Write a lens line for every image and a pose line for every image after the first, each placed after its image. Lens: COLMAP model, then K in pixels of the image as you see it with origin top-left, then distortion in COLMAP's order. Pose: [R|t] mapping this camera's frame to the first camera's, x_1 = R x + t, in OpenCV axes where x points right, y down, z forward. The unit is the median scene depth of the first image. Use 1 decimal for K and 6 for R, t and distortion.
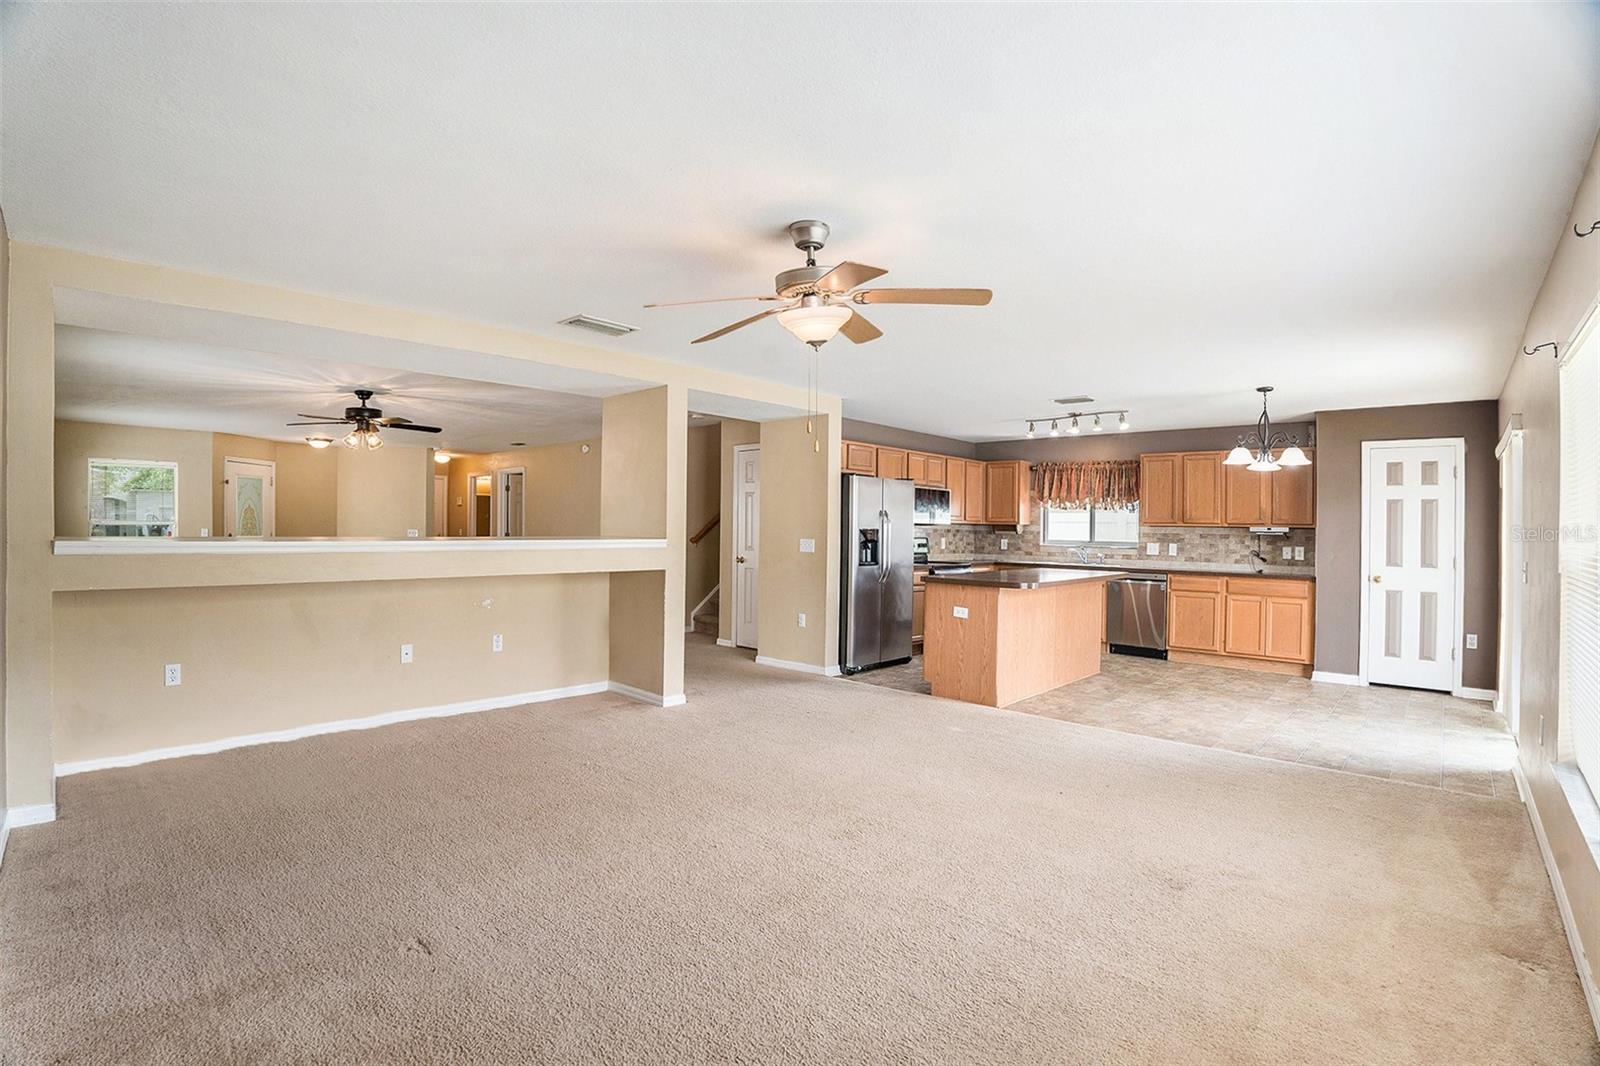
lens RADIAL K [[747.8, 0, 837.8], [0, 747.8, 526.4], [0, 0, 1]] dist [-0.070013, -0.000118]
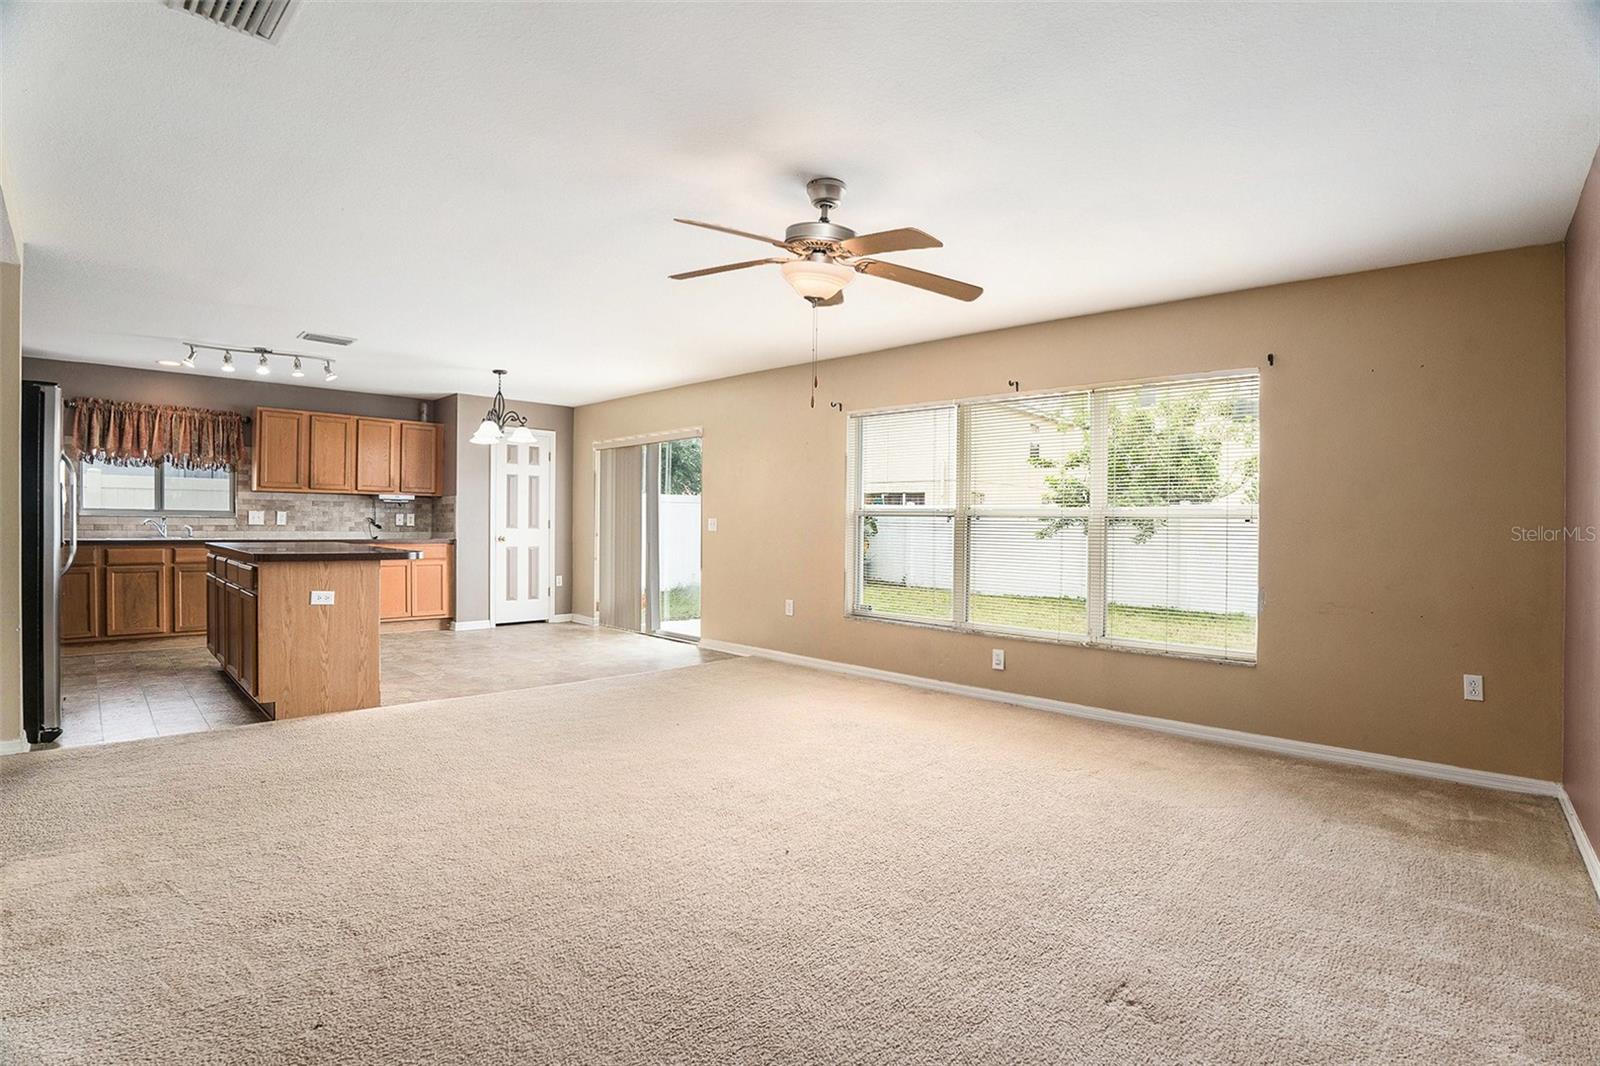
lens RADIAL K [[742.9, 0, 784.1], [0, 742.9, 535.6], [0, 0, 1]] dist [-0.104378, 0.022736]
pose [[0.079543, -0.033473, 0.996269, -0.384000], [-0.015457, 0.999274, 0.034808, 0.014586], [-0.996712, -0.018168, 0.078968, 0.354017]]
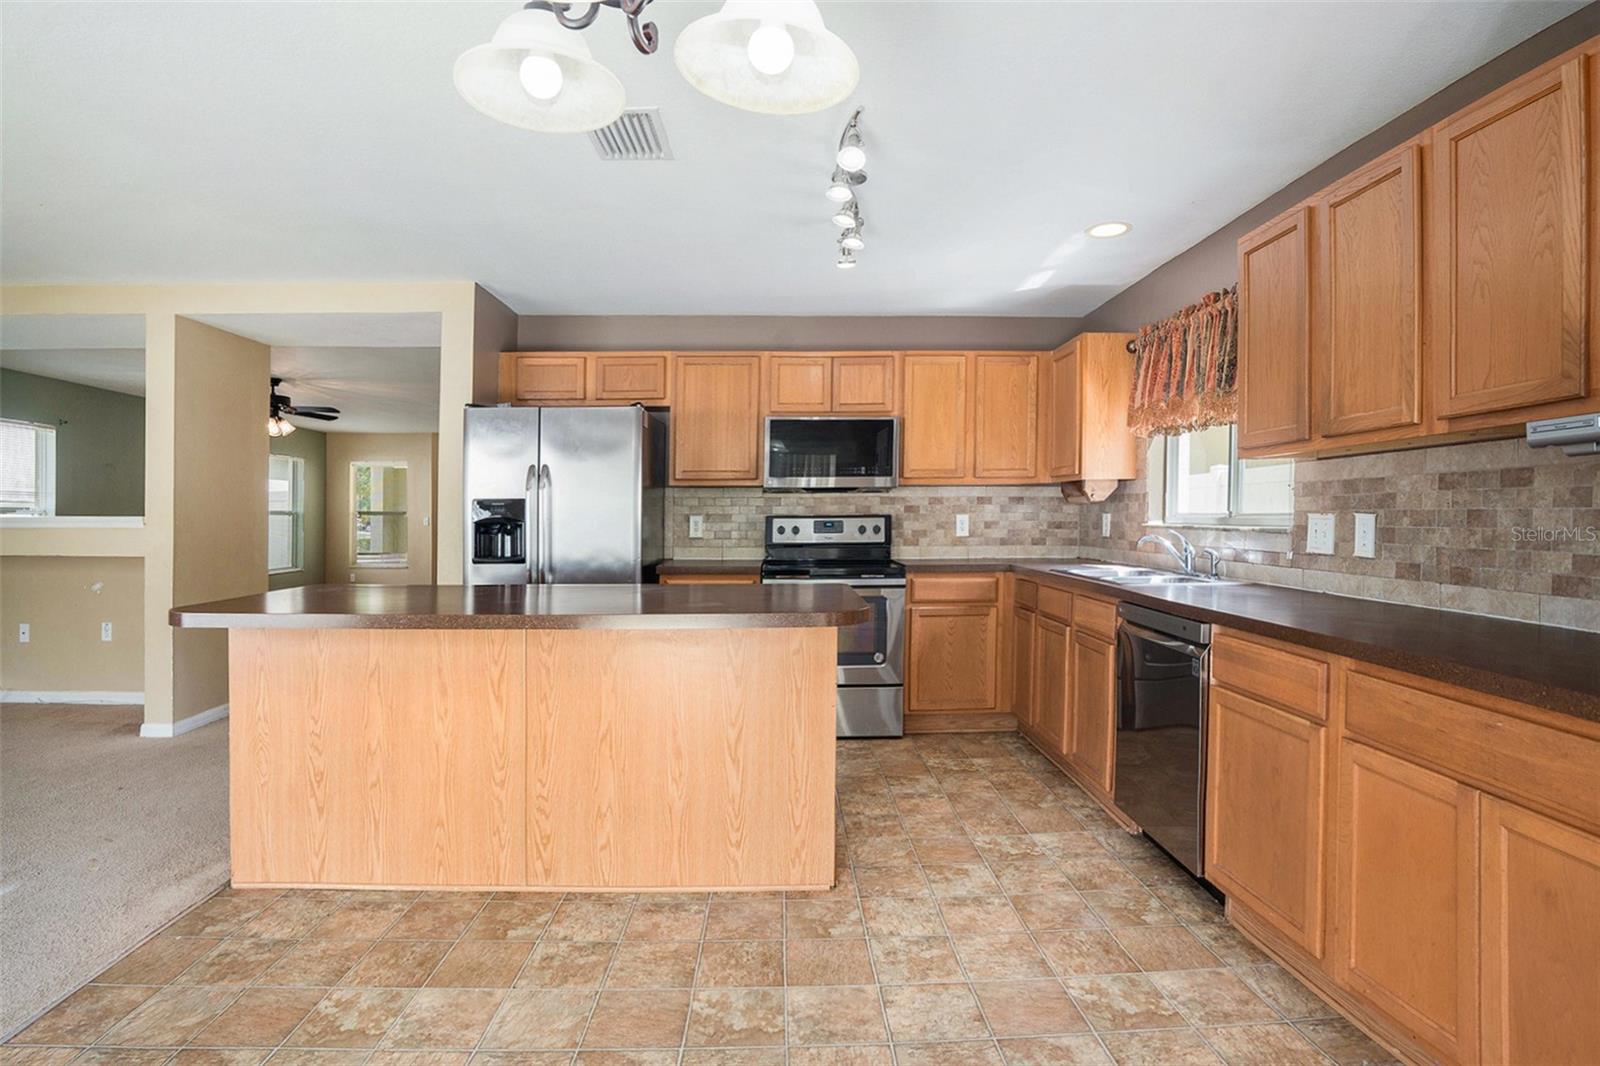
lens RADIAL K [[799.4, 0, 817.2], [0, 799.4, 506.4], [0, 0, 1]] dist [-0.075805, 0.015330]
pose [[0.680999, -0.030041, -0.731667, 0.578629], [0.021246, 0.999548, -0.021265, 0.023873], [0.731976, -0.001064, 0.681330, 0.690105]]
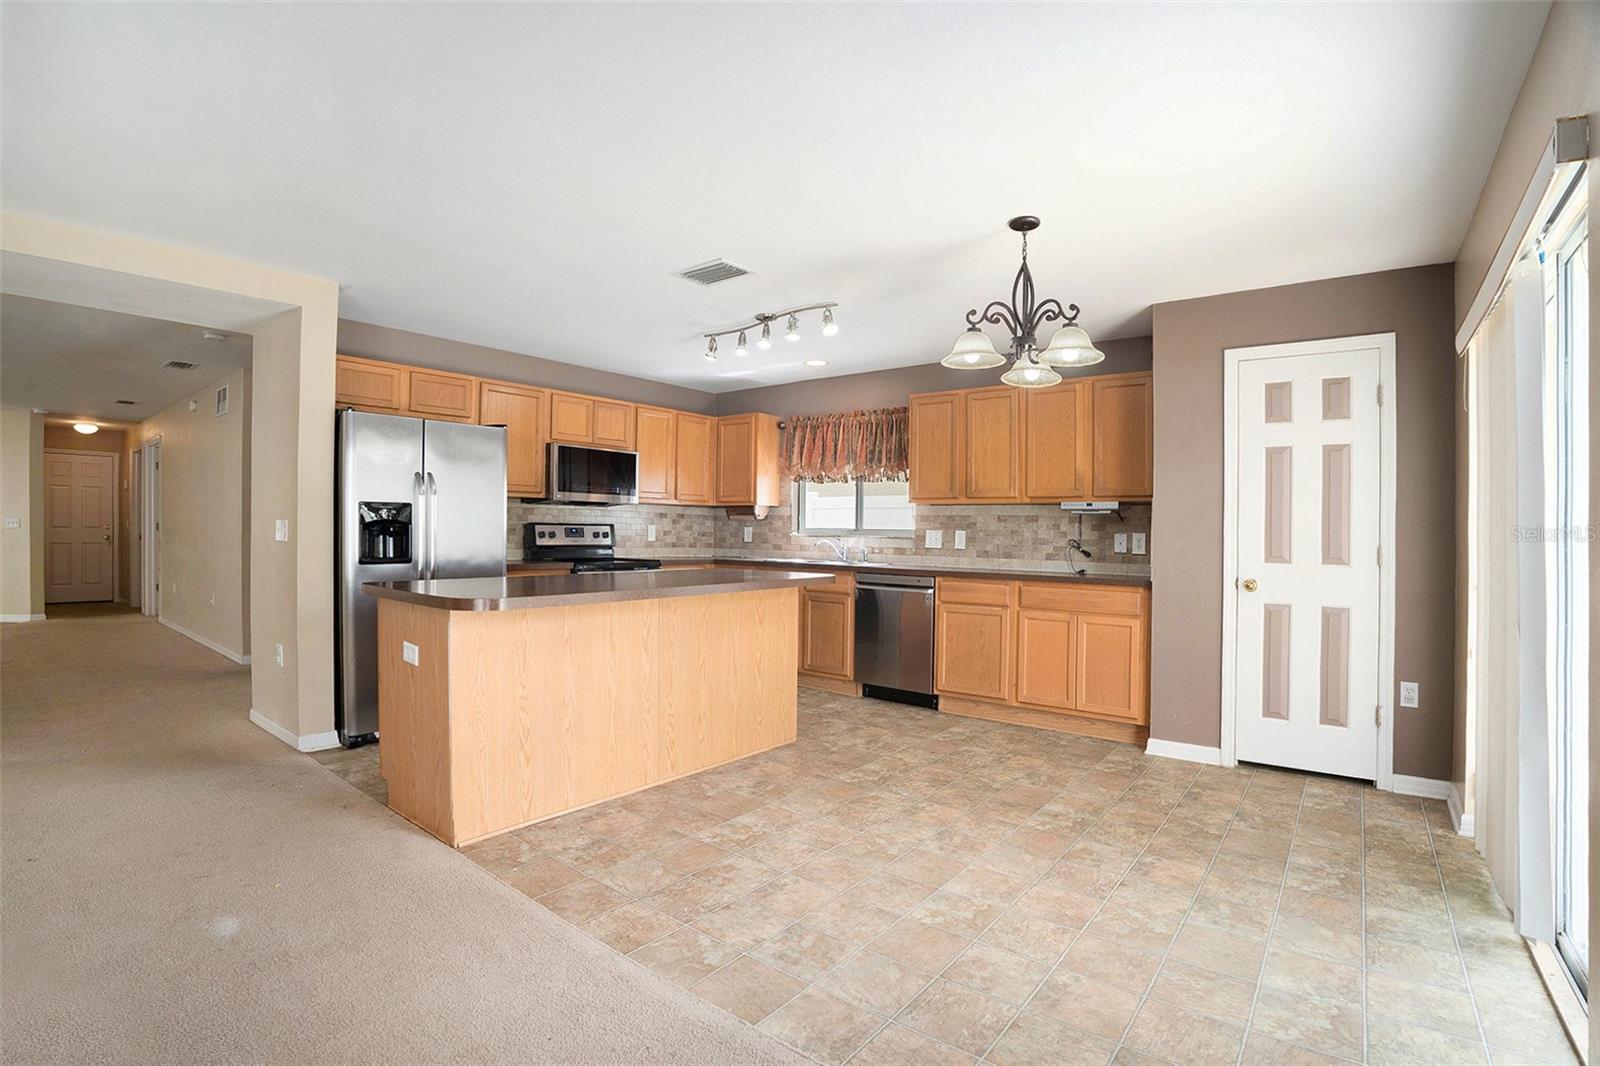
lens RADIAL K [[752.4, 0, 799.4], [0, 752.4, 527.7], [0, 0, 1]] dist [-0.086232, 0.000876]
pose [[0.999112, -0.002533, 0.042056, 0.307222], [0.002532, 0.999997, 0.000095, 0.022233], [-0.042056, 0.000011, 0.999115, 0.363132]]
